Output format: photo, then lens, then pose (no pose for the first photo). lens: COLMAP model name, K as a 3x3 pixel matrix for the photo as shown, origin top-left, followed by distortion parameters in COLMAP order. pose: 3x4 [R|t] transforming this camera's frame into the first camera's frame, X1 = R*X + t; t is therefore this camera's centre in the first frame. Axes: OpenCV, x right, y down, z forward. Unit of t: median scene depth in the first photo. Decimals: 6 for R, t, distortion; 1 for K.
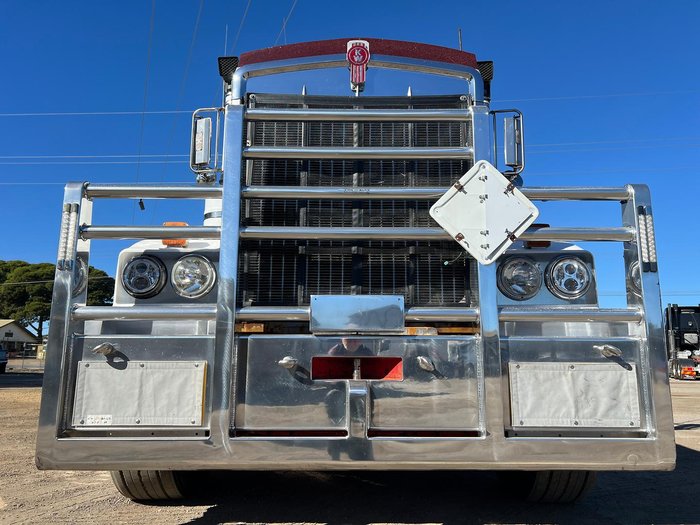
lens RADIAL K [[522.9, 0, 350.0], [0, 522.9, 262.5], [0, 0, 1]] dist [0.022366, -0.004768]
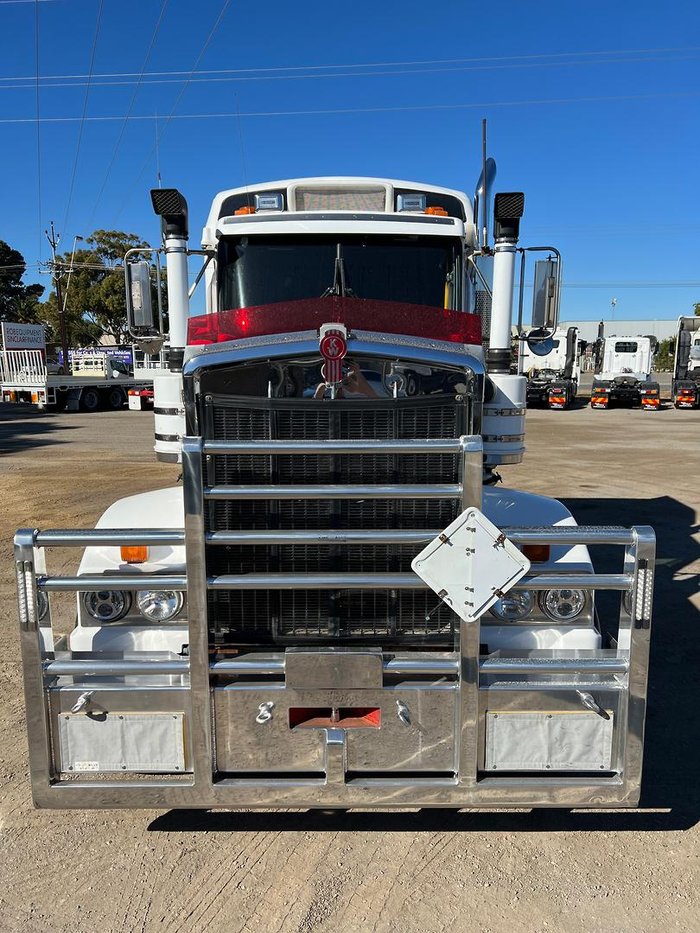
lens RADIAL K [[696.9, 0, 336.7], [0, 696.9, 465.6], [0, 0, 1]] dist [0.022366, -0.004768]
pose [[0.999802, -0.010609, -0.016849, 0.045457], [0.015517, 0.945425, 0.325469, -0.692725], [0.012476, -0.325666, 0.945403, -0.107634]]
